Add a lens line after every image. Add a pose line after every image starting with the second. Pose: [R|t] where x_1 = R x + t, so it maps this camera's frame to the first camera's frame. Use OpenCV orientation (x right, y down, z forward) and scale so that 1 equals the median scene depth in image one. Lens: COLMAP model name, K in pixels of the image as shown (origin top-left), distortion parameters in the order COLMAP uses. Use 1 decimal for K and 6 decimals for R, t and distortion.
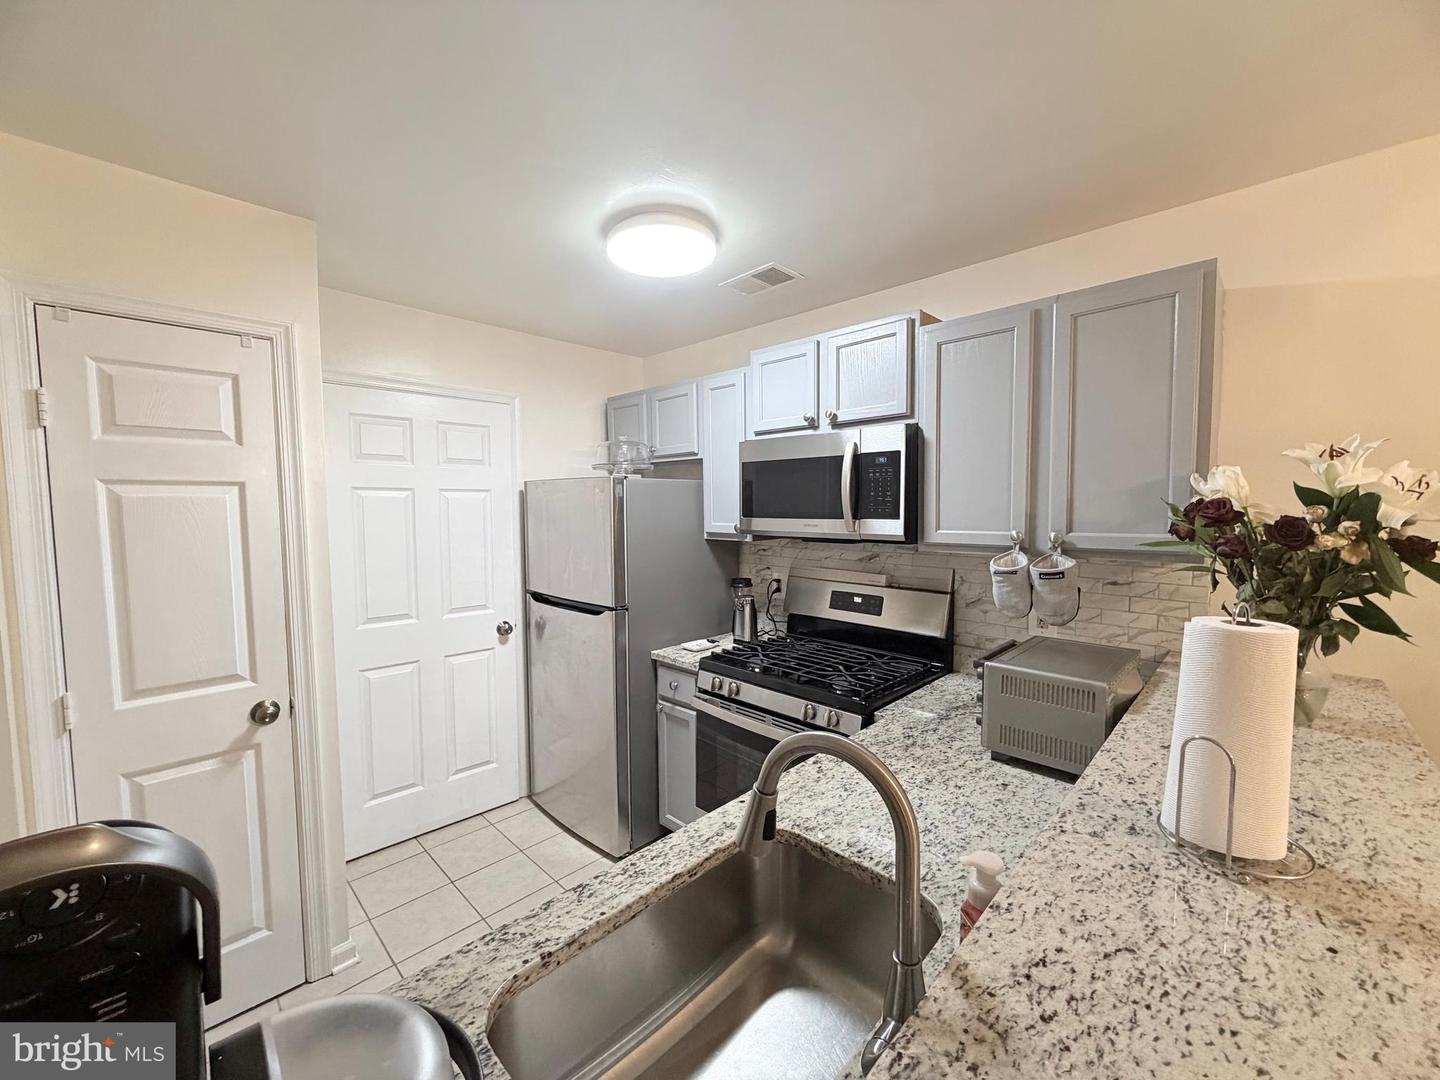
lens RADIAL K [[573.5, 0, 711.2], [0, 573.5, 541.3], [0, 0, 1]] dist [-0.000516, 0.000242]
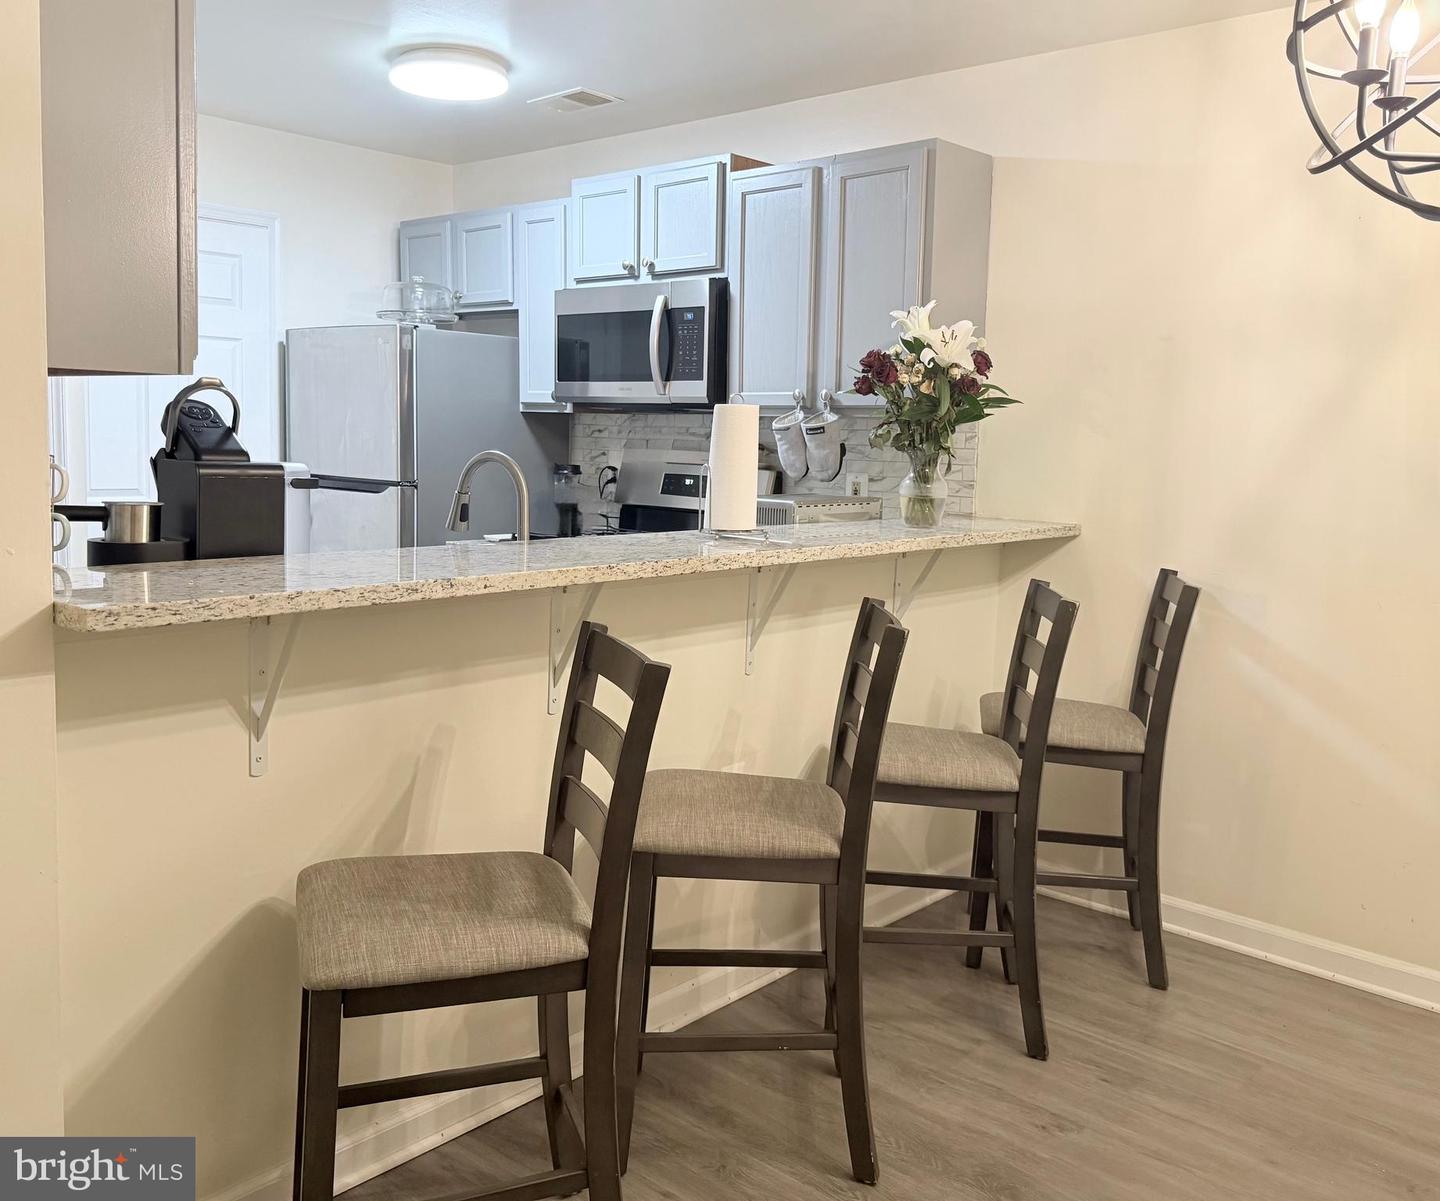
lens RADIAL K [[1222.8, 0, 722.6], [0, 1222.8, 550.9], [0, 0, 1]] dist [0.176358, -0.407118]
pose [[0.998208, 0.025300, 0.054231, 0.220019], [-0.027270, 0.998983, 0.035897, 0.145360], [-0.053268, -0.037311, 0.997883, -0.886036]]
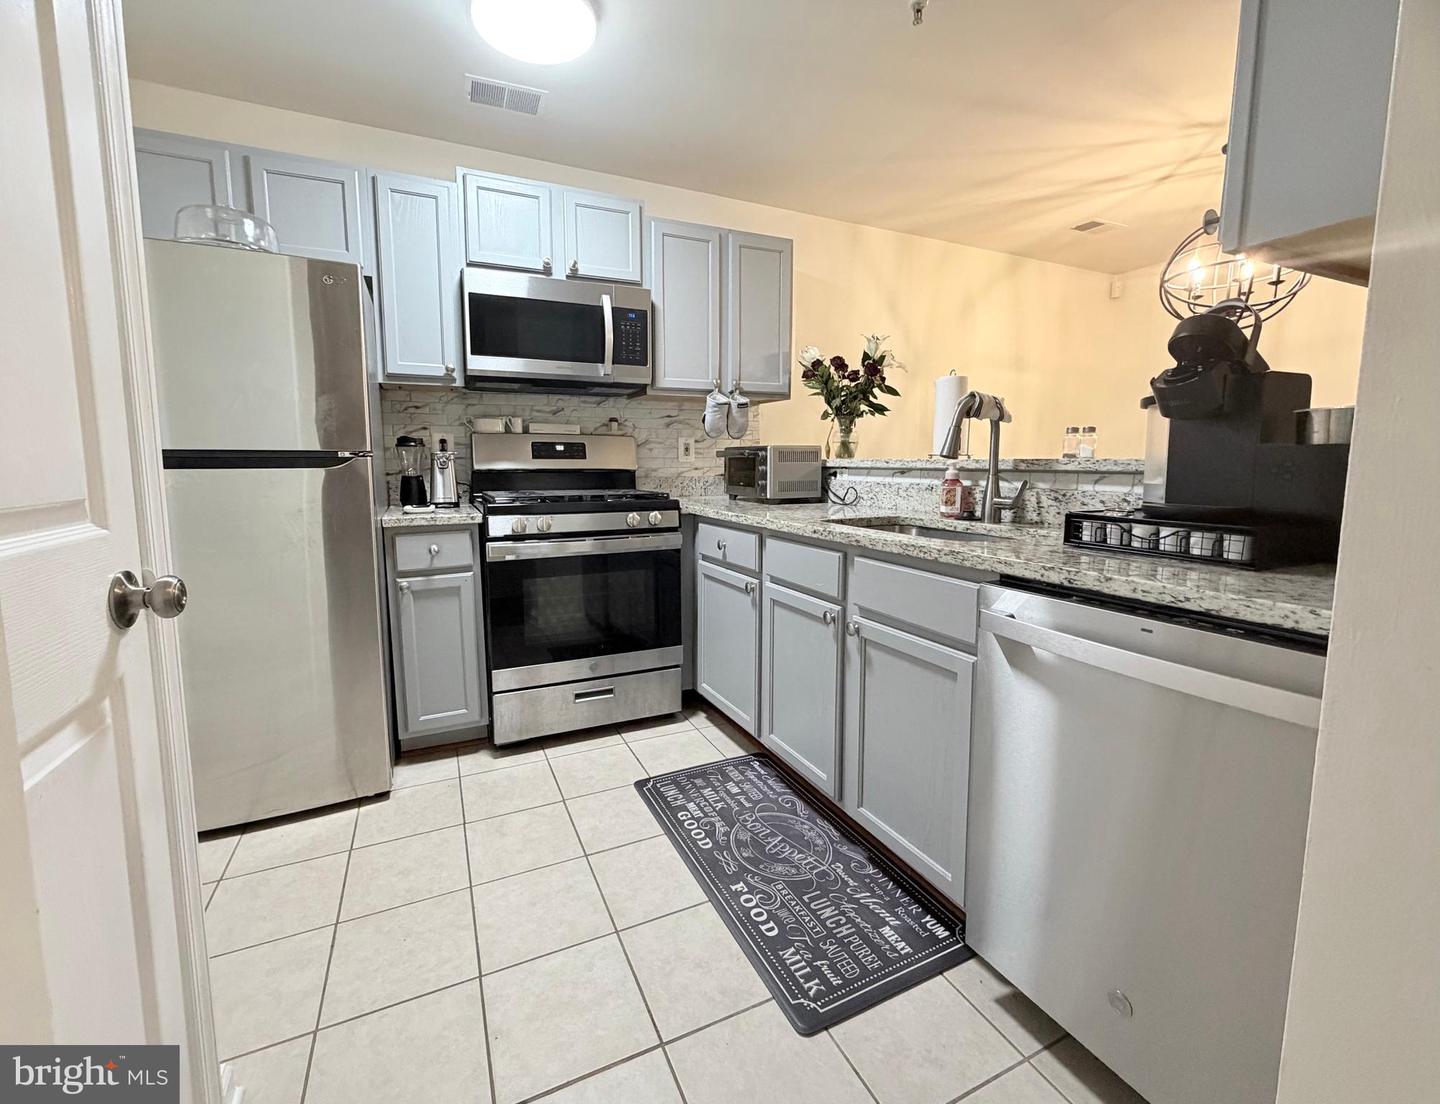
lens RADIAL K [[614.9, 0, 695.0], [0, 614.9, 526.7], [0, 0, 1]] dist [-0.000889, -0.000121]
pose [[0.361699, -0.097552, 0.927177, -0.795239], [0.058679, 0.994921, 0.081789, 0.180054], [-0.930446, 0.024823, 0.365586, 0.353385]]
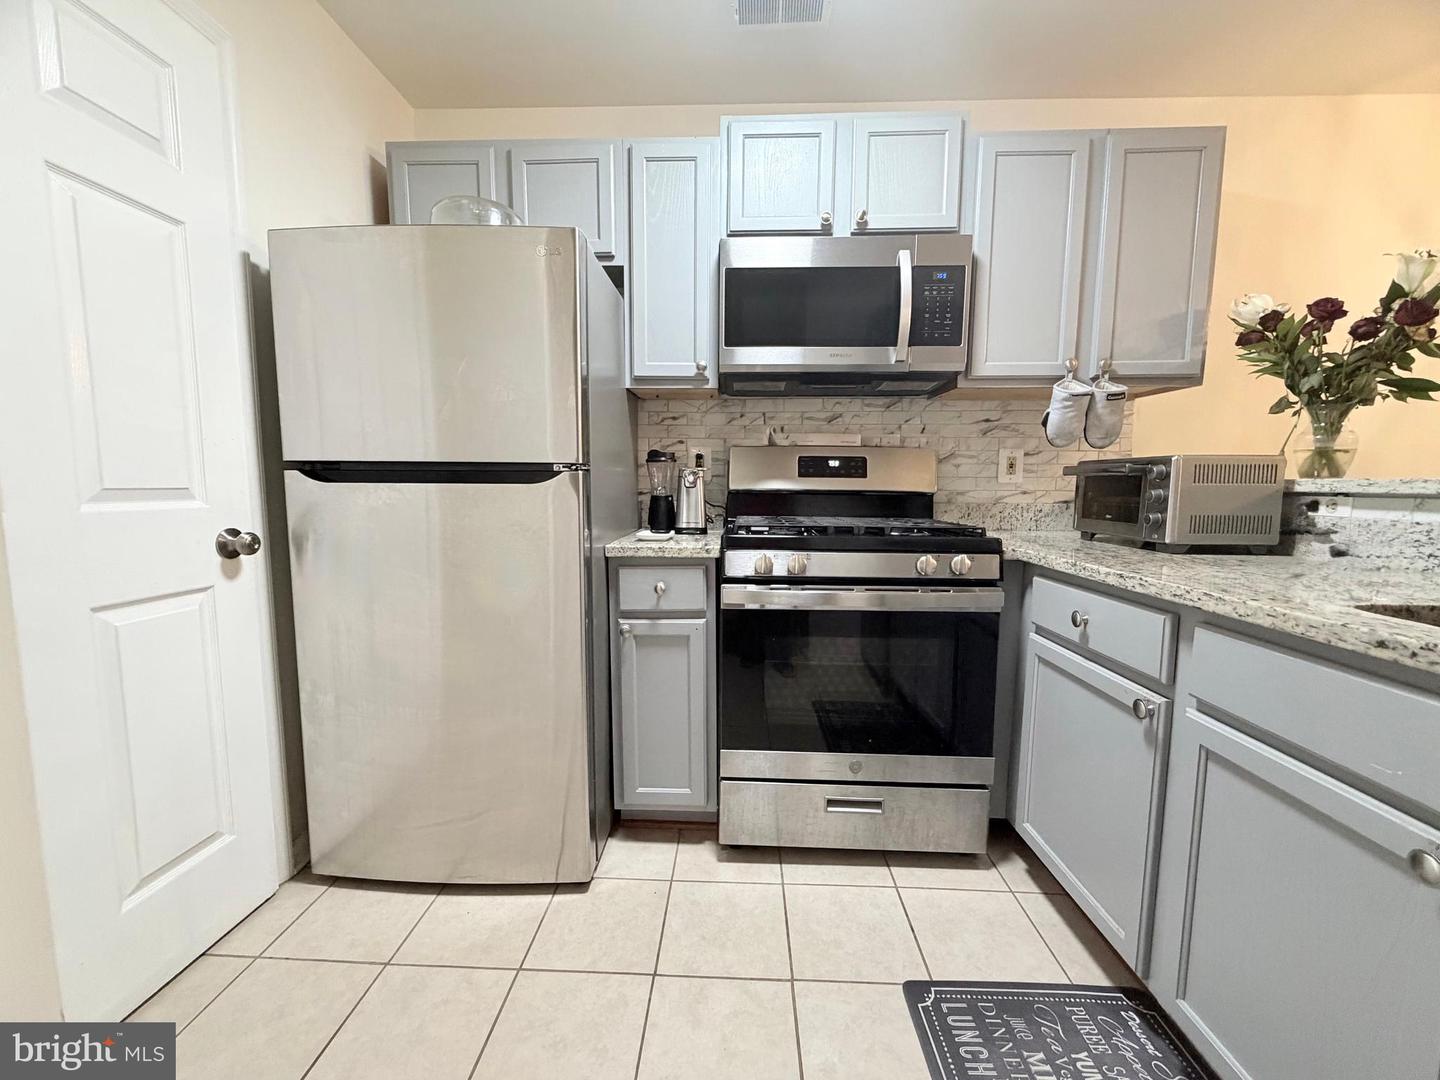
lens RADIAL K [[573.5, 0, 711.2], [0, 573.5, 541.3], [0, 0, 1]] dist [-0.000516, 0.000242]
pose [[0.741188, -0.059323, 0.668671, -0.491518], [0.032726, 0.998096, 0.052273, 0.176930], [-0.670500, -0.016861, 0.741718, 0.507185]]
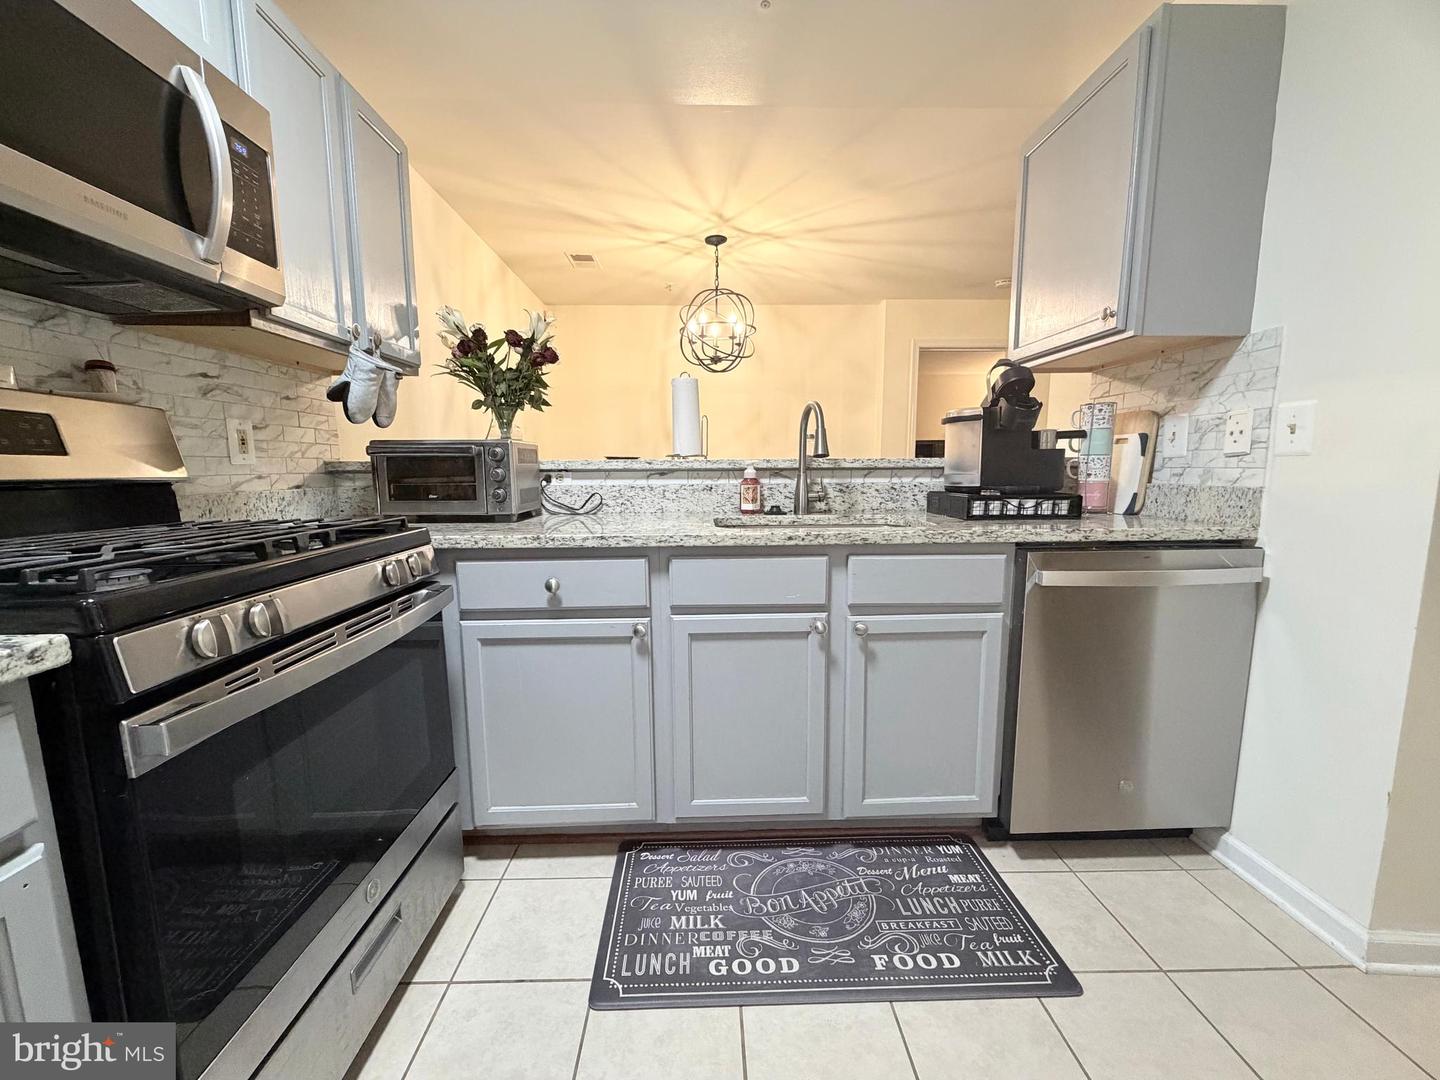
lens RADIAL K [[575.5, 0, 716.8], [0, 575.5, 540.4], [0, 0, 1]] dist [0.000705, -0.000092]
pose [[-0.722461, -0.080135, 0.686752, -0.411331], [0.052381, 0.984063, 0.169932, 0.148343], [-0.689424, 0.158742, -0.706750, 0.993697]]
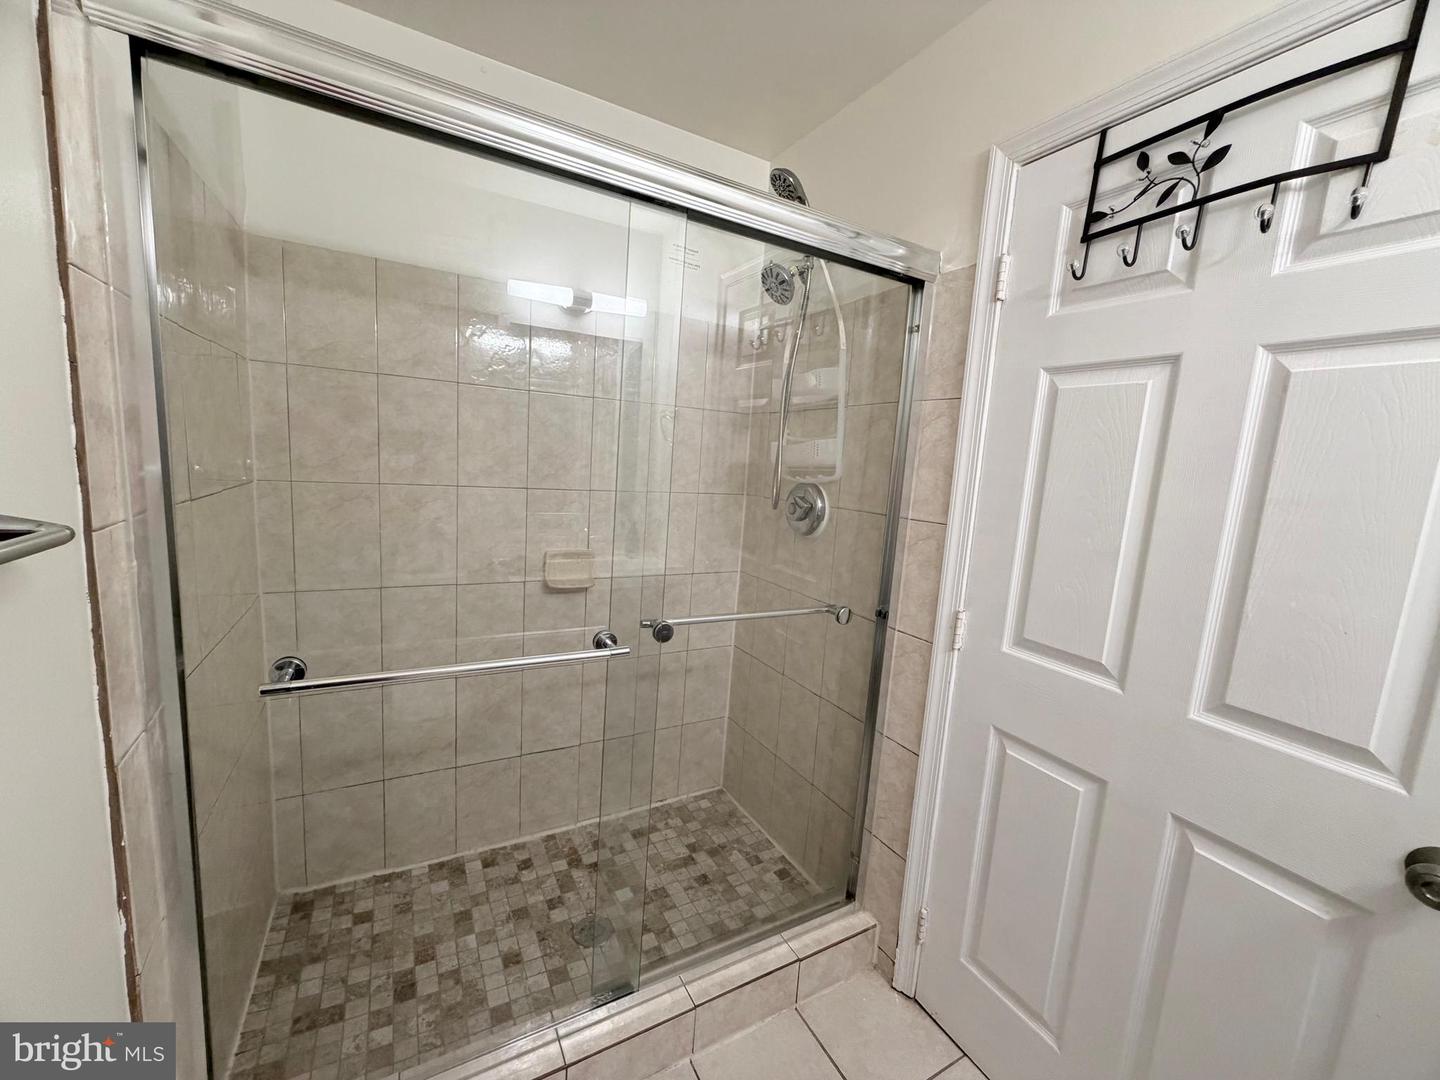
lens RADIAL K [[575.5, 0, 716.8], [0, 575.5, 540.4], [0, 0, 1]] dist [0.000705, -0.000092]
pose [[-0.282158, 0.125473, -0.951127, -0.202442], [-0.123091, 0.978482, 0.165597, 0.039281], [0.951439, 0.163800, -0.260642, 0.419695]]
